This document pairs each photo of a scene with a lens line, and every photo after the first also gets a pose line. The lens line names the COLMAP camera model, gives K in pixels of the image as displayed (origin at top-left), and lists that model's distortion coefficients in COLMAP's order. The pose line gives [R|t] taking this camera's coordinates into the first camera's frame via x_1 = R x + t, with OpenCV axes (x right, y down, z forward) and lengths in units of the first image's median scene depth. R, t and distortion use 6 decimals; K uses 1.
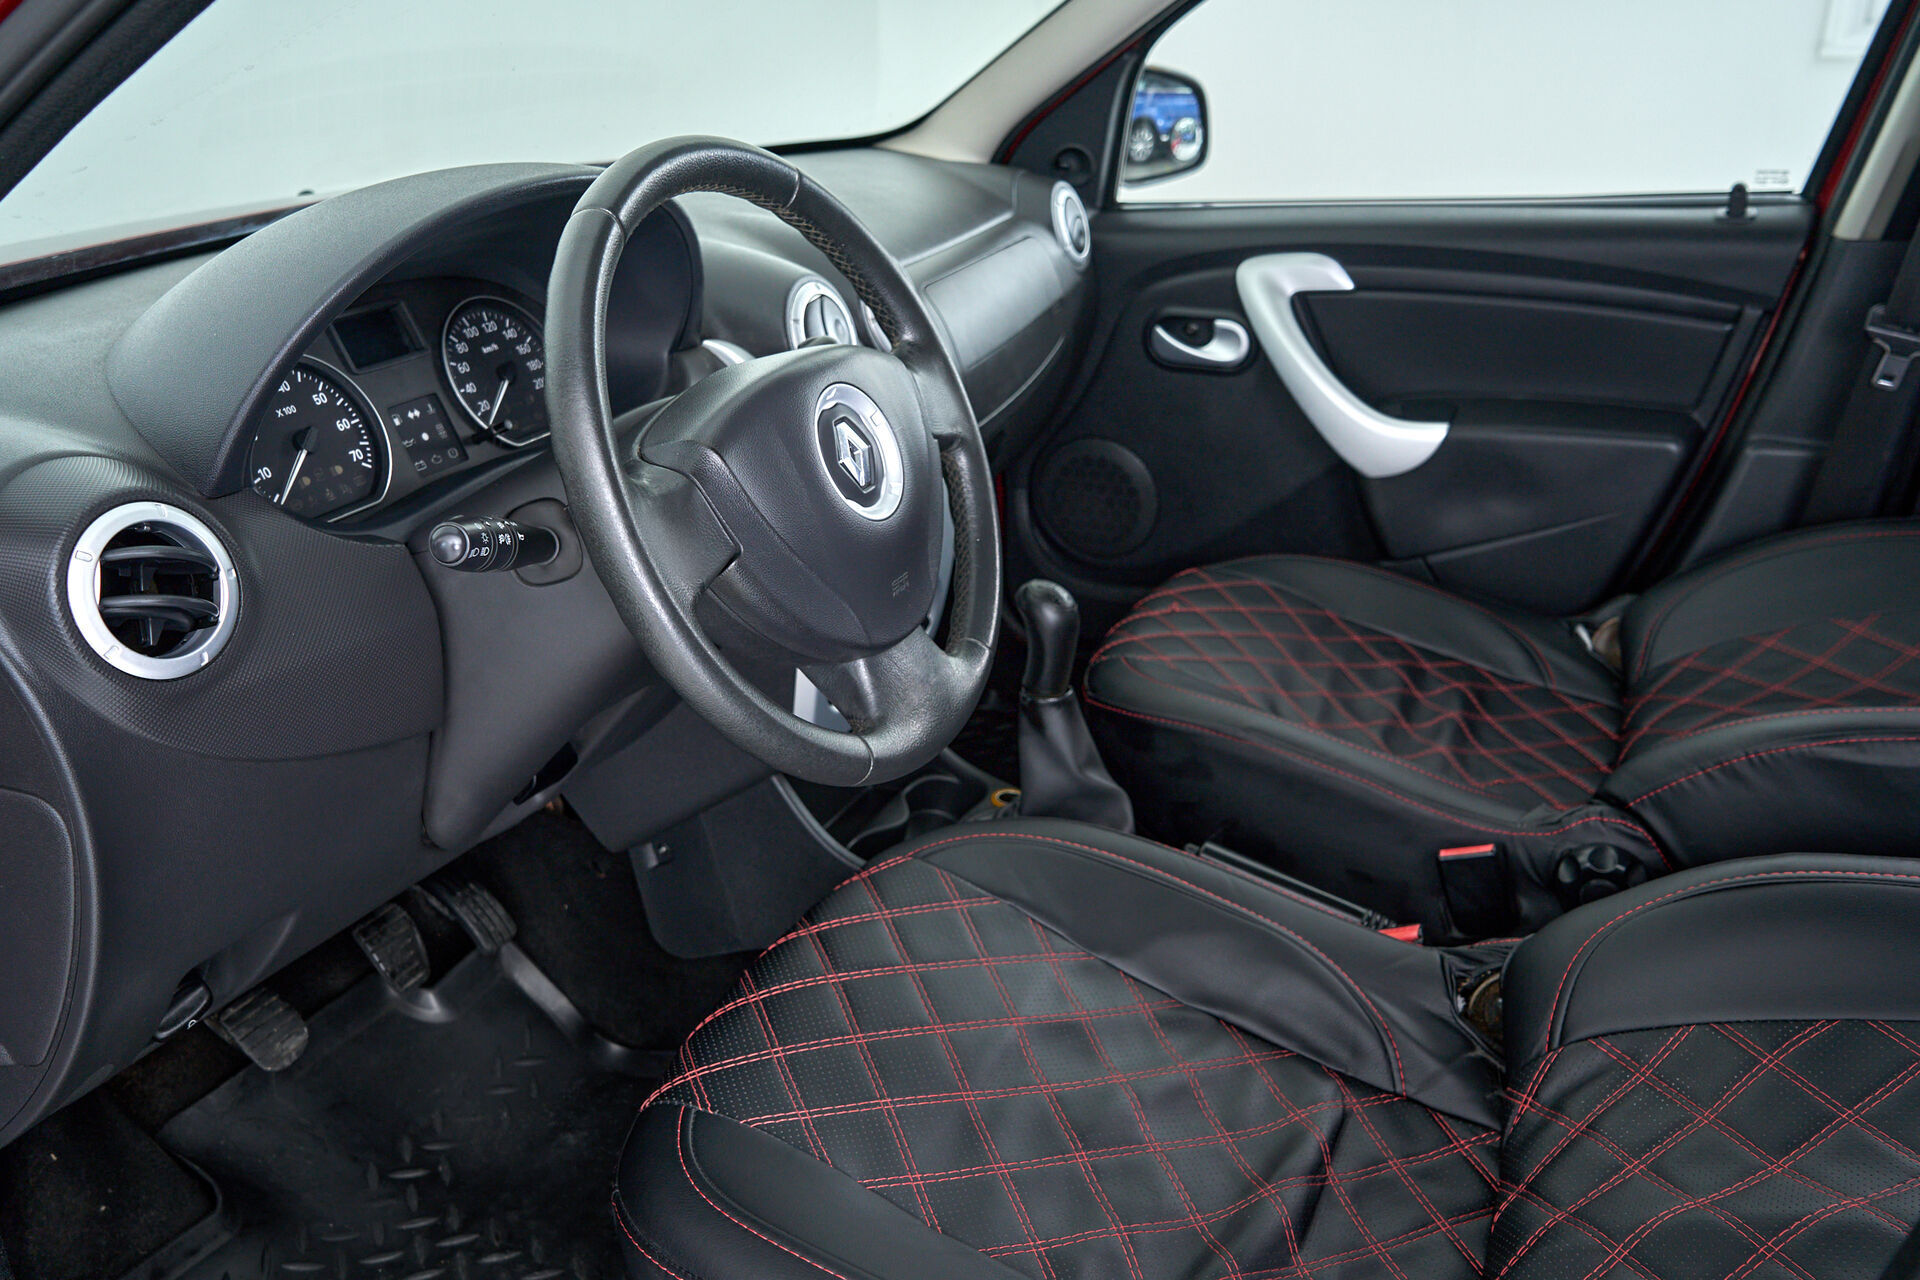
lens RADIAL K [[1580.6, 0, 960.0], [0, 1580.6, 640.0], [0, 0, 1]] dist [0.008058, 0.003413]
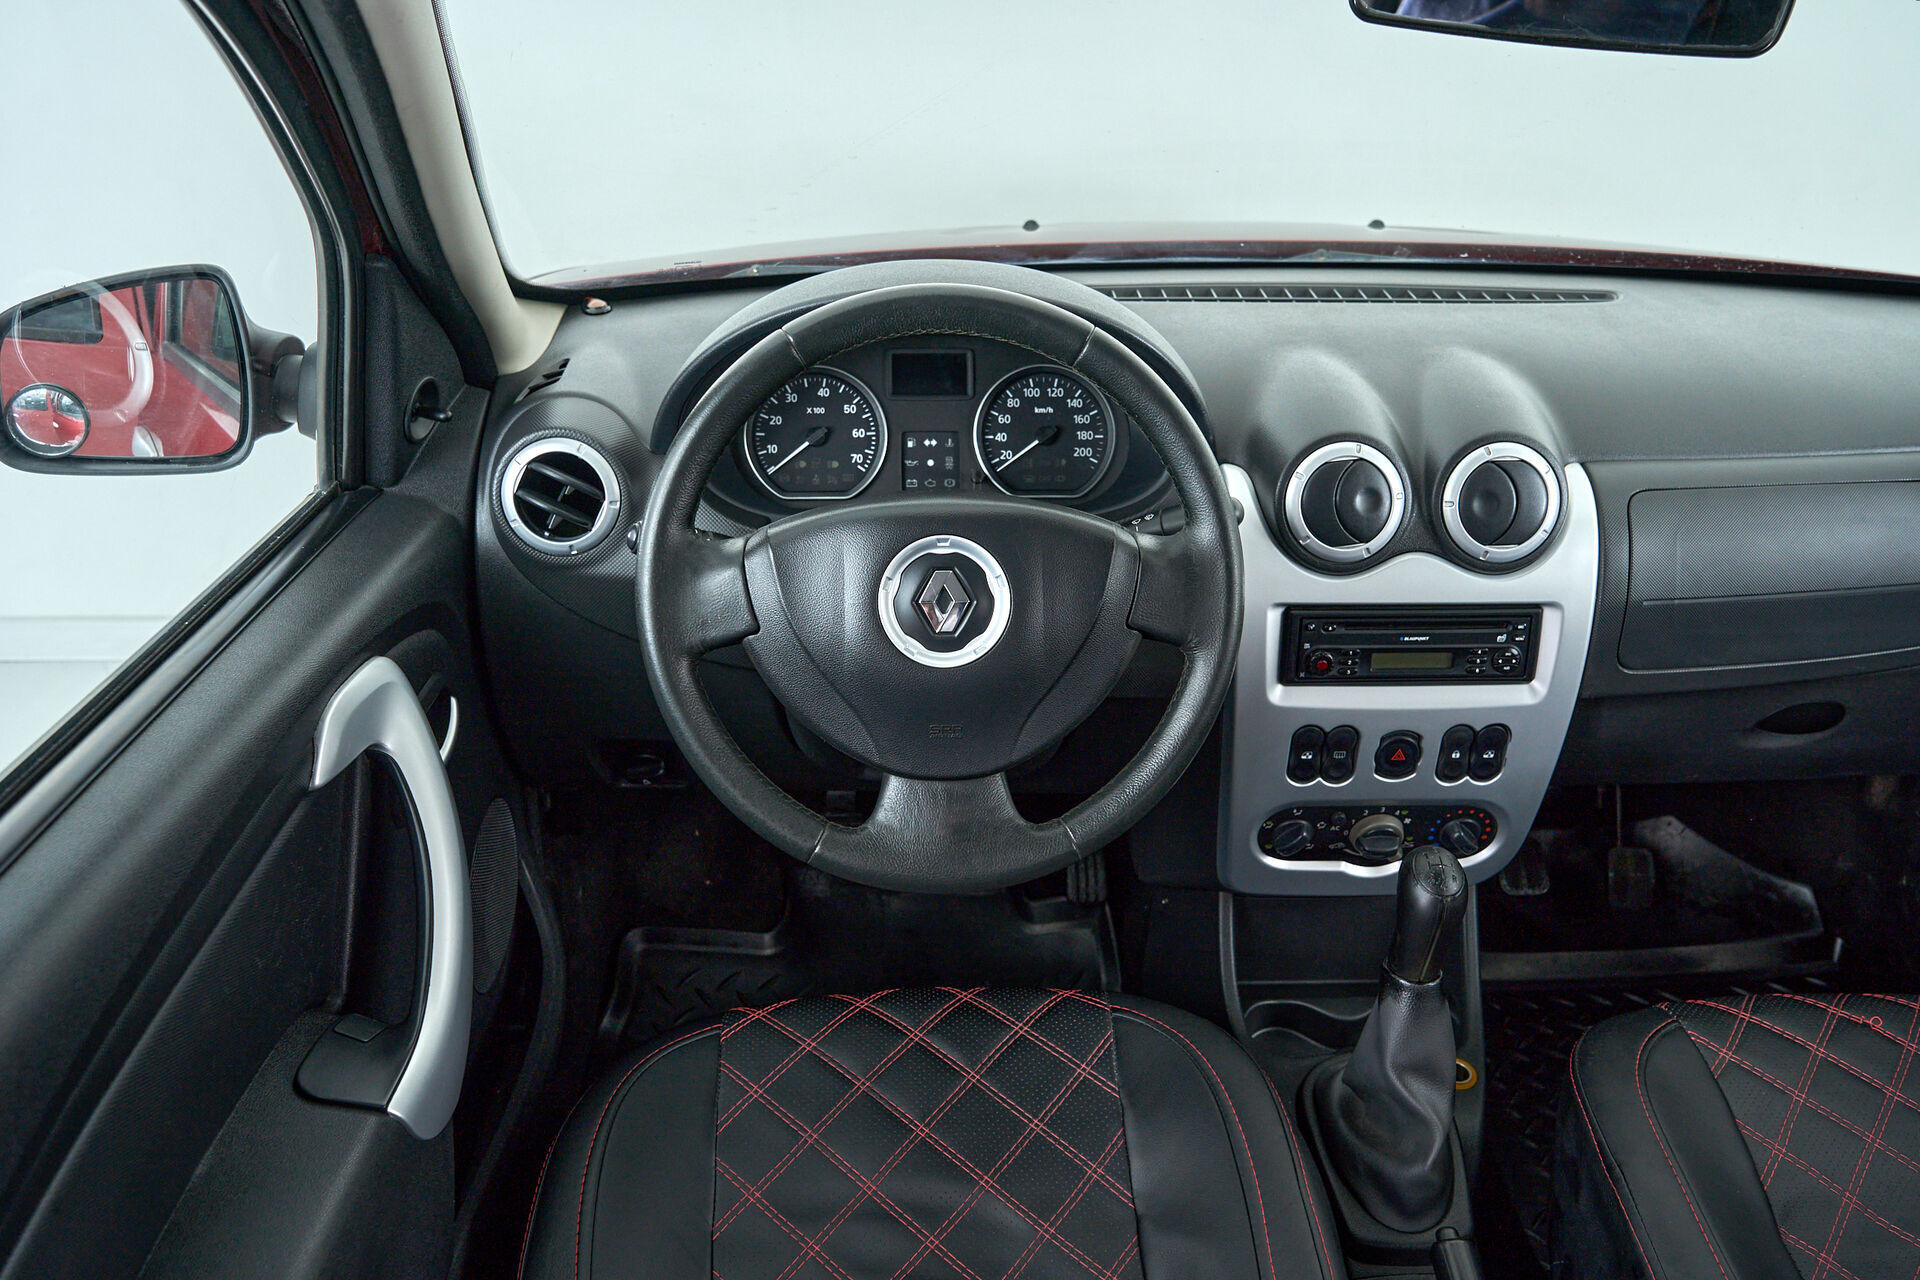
lens RADIAL K [[1580.6, 0, 960.0], [0, 1580.6, 640.0], [0, 0, 1]] dist [0.008058, 0.003413]
pose [[0.467066, 0.405580, -0.785718, 0.659573], [-0.365711, 0.897641, 0.245959, -0.302616], [0.805050, 0.172466, 0.567583, 0.339734]]
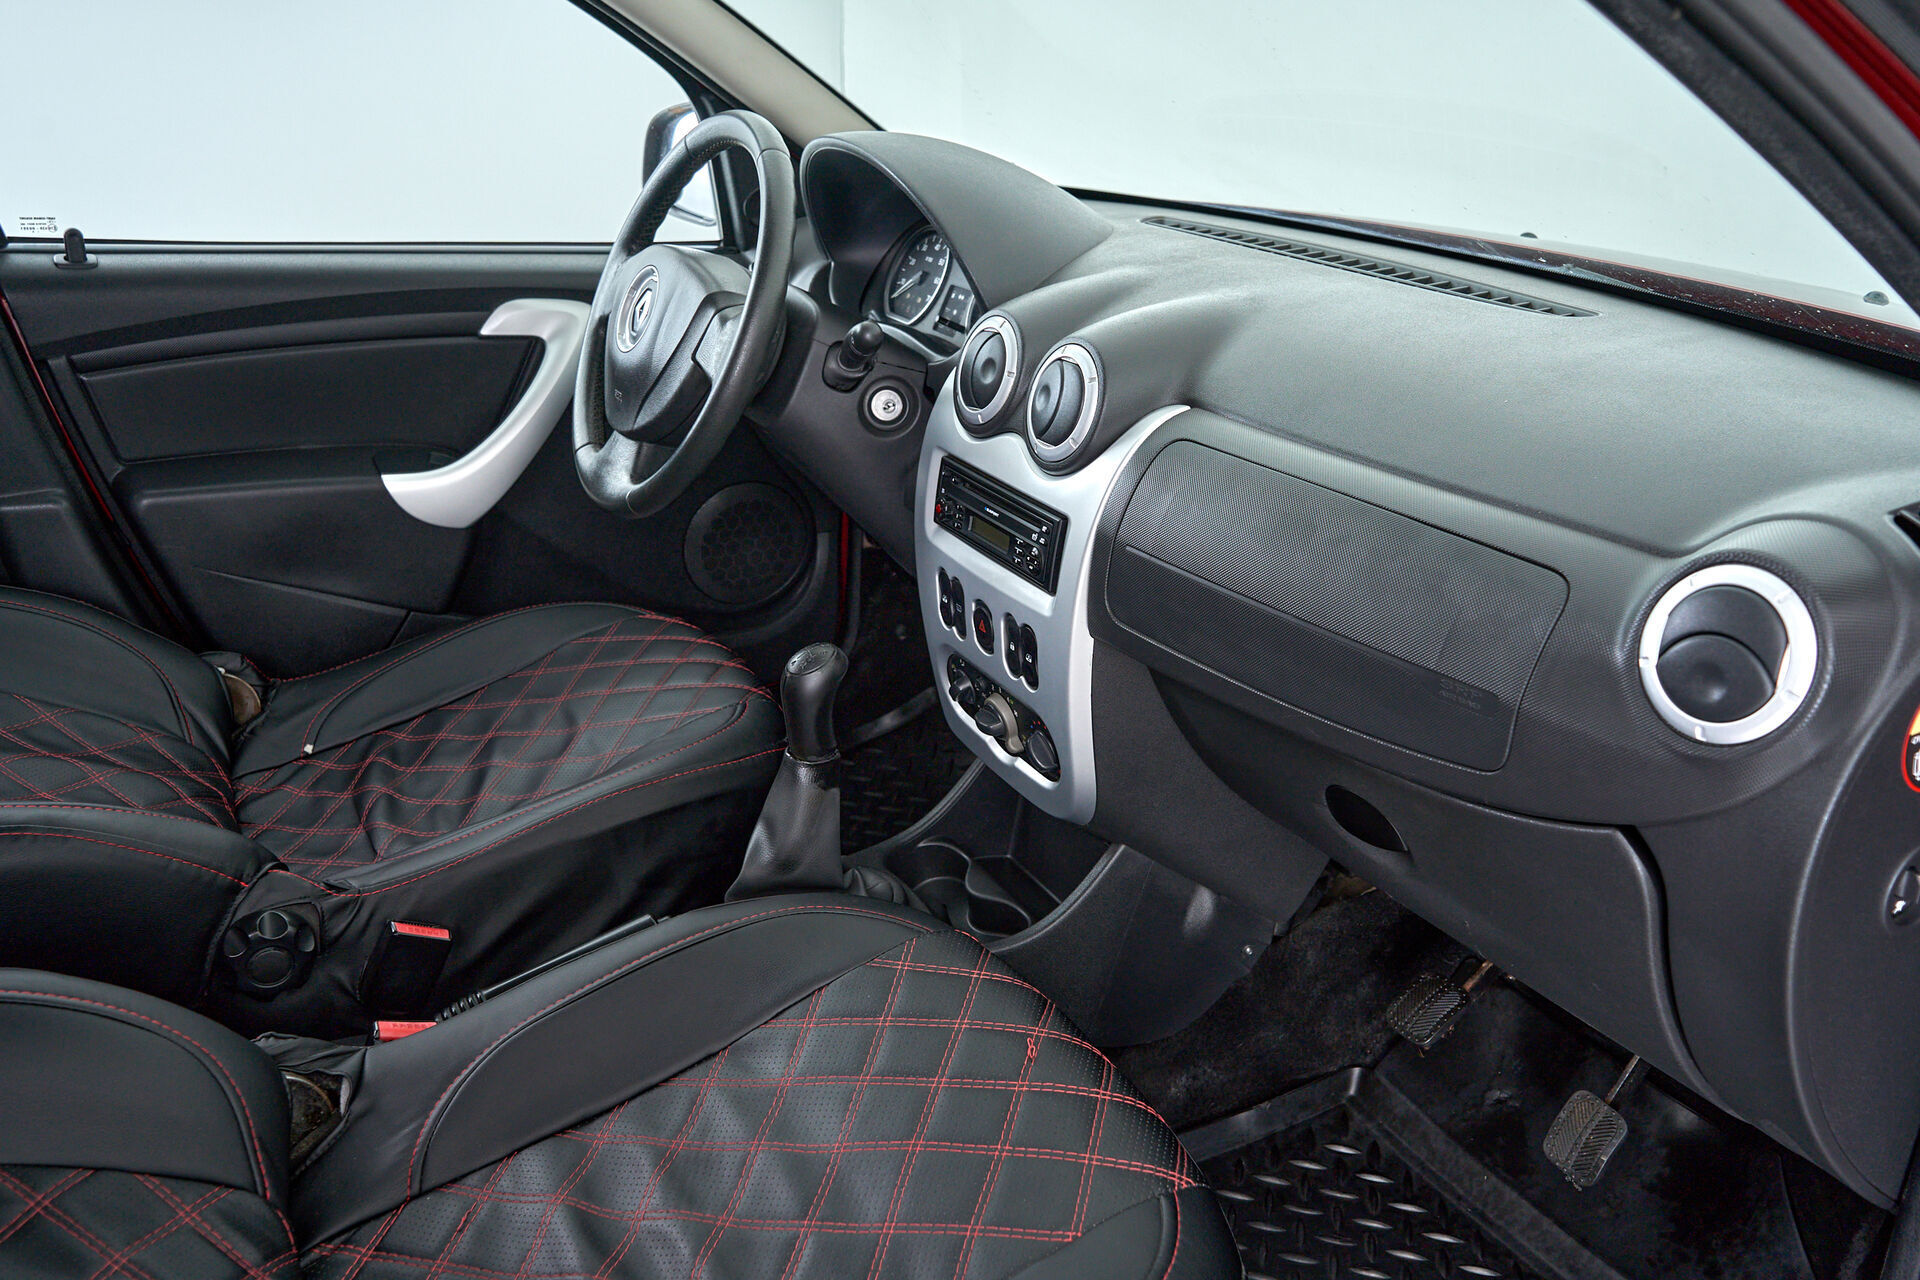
lens RADIAL K [[1580.6, 0, 960.0], [0, 1580.6, 640.0], [0, 0, 1]] dist [0.008058, 0.003413]
pose [[-0.593200, 0.309563, -0.743159, 0.855017], [-0.326004, 0.751674, 0.573331, -0.738262], [0.736095, 0.582372, -0.344974, 1.652240]]
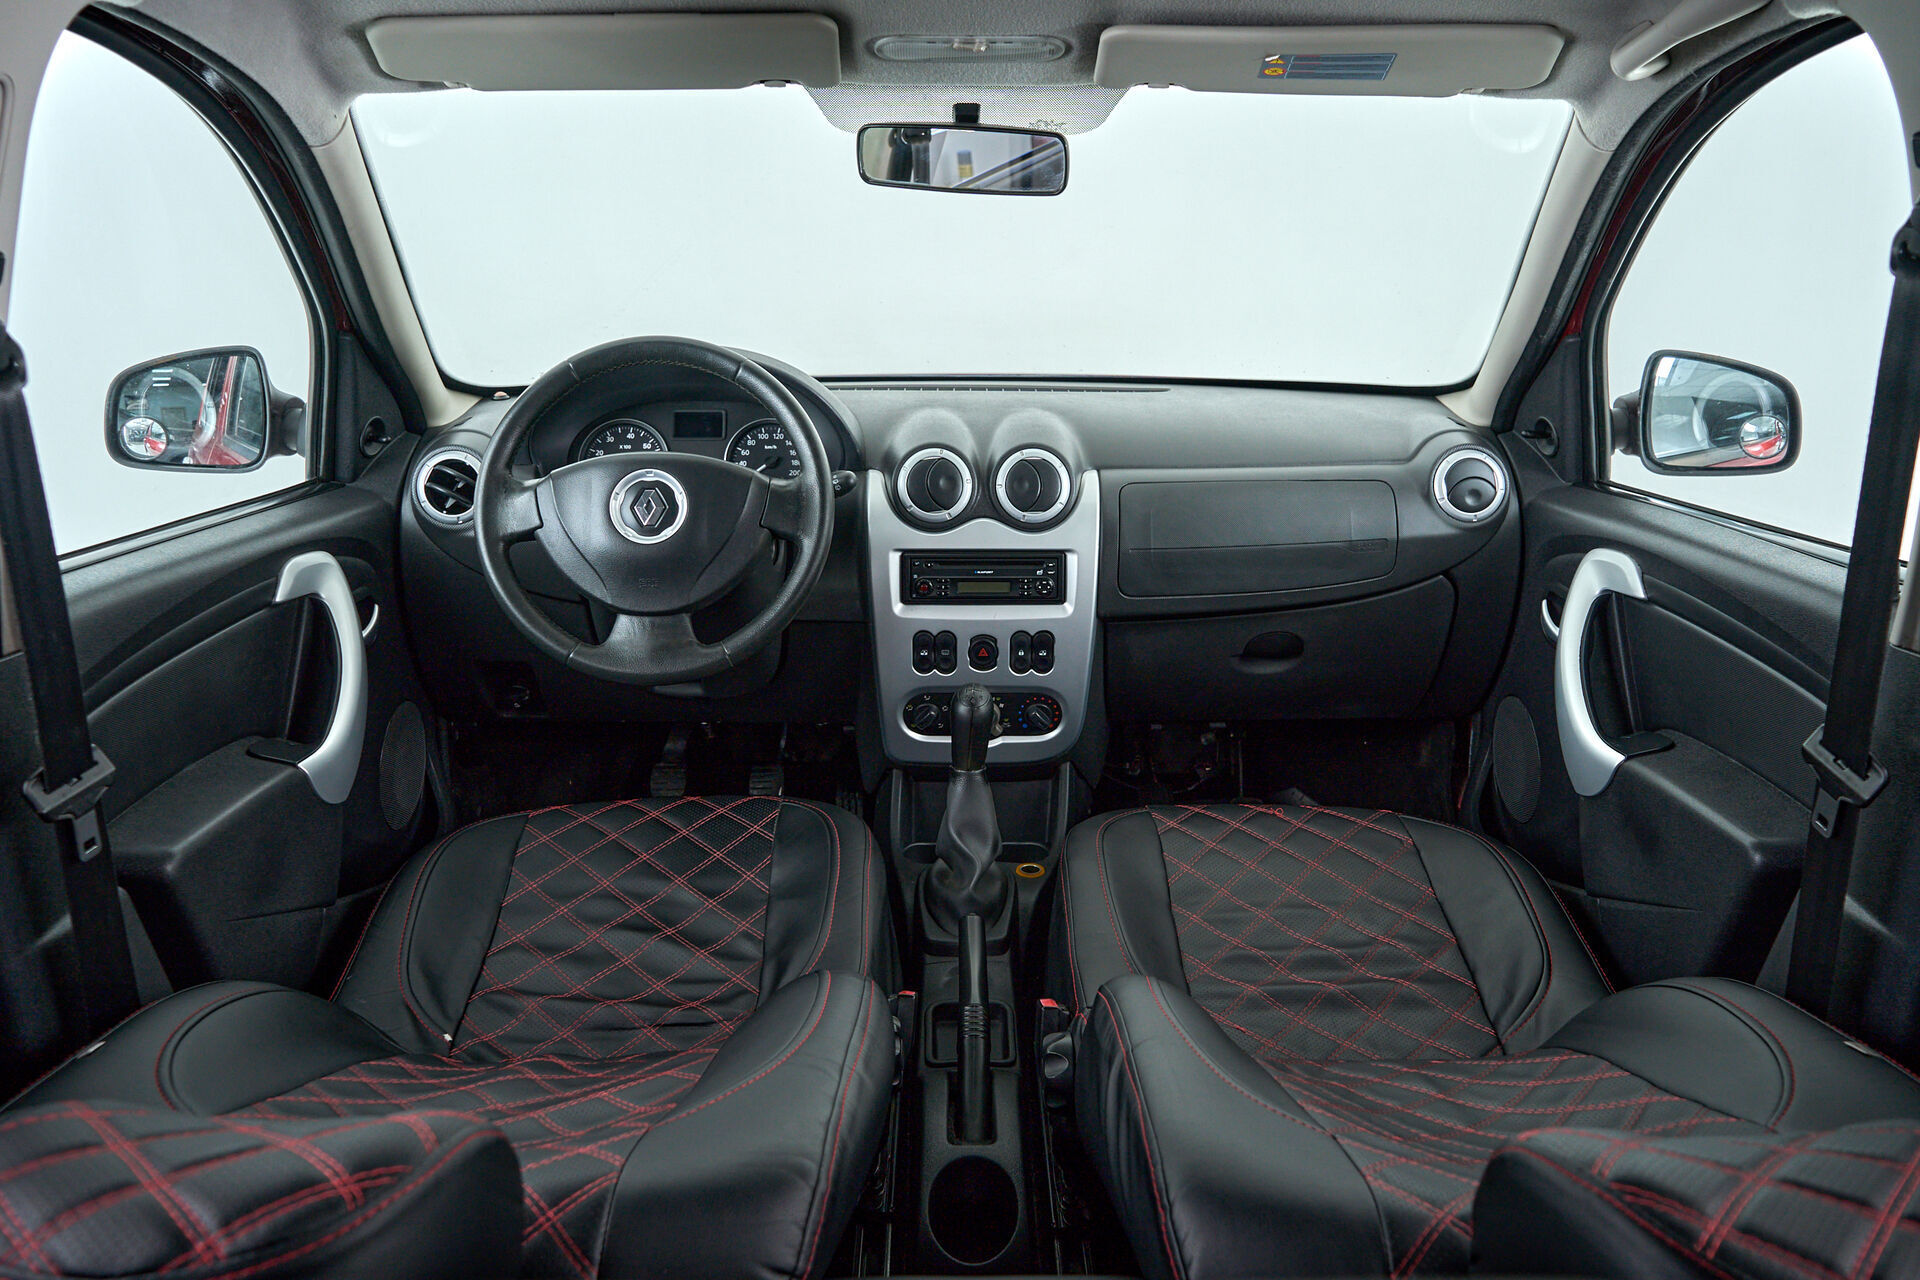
lens RADIAL K [[1566.7, 0, 981.4], [0, 1566.7, 625.7], [0, 0, 1]] dist [0.011754, 0.002833]
pose [[0.448113, 0.247172, -0.859128, 1.432927], [-0.361542, 0.929028, 0.078705, -0.228958], [0.817607, 0.275342, 0.505673, 0.360040]]
